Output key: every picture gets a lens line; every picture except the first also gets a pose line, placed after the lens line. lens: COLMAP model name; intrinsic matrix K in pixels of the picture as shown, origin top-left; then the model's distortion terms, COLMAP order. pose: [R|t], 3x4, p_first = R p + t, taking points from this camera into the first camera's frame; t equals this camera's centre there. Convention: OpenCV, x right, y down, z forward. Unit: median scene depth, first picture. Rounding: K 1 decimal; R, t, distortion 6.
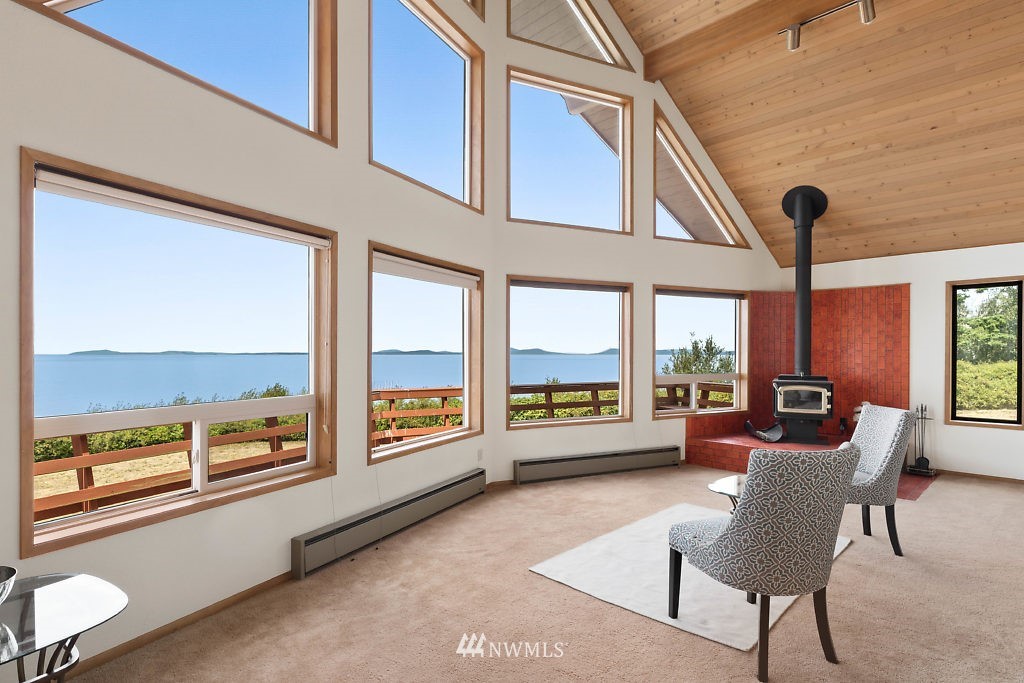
lens RADIAL K [[527.8, 0, 520.6], [0, 527.8, 352.6], [0, 0, 1]] dist [0.004580, 0.003969]
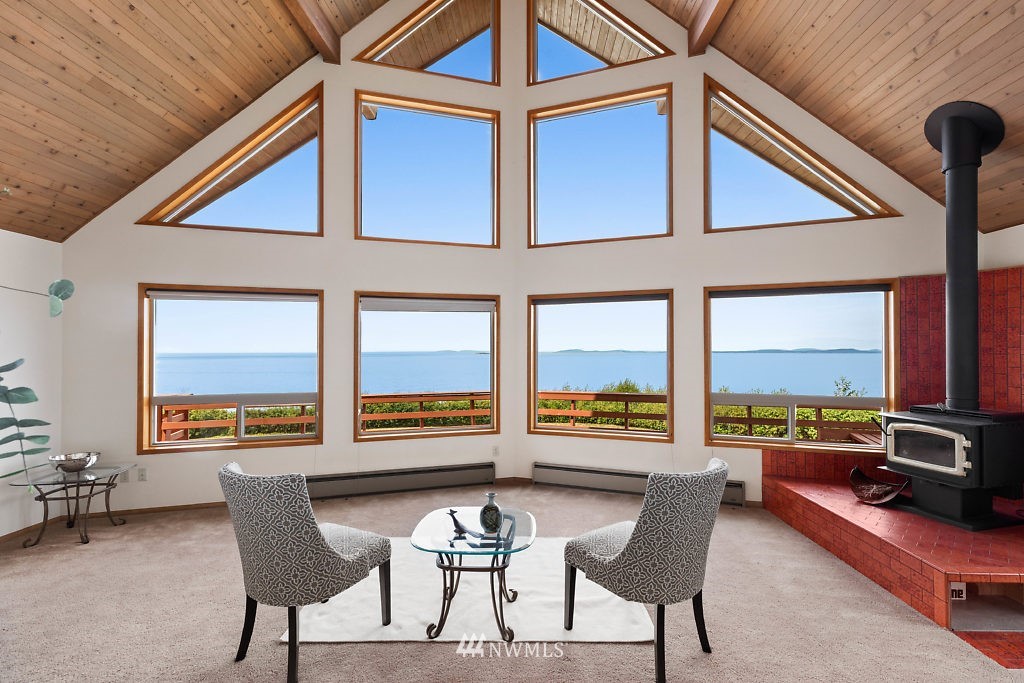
lens RADIAL K [[466.3, 0, 509.6], [0, 466.3, 348.2], [0, 0, 1]] dist [0.005693, -0.000141]
pose [[0.686445, -0.008622, -0.727131, 0.595090], [-0.000449, 0.999924, -0.012281, -0.021423], [0.727182, 0.008757, 0.686389, 0.255263]]
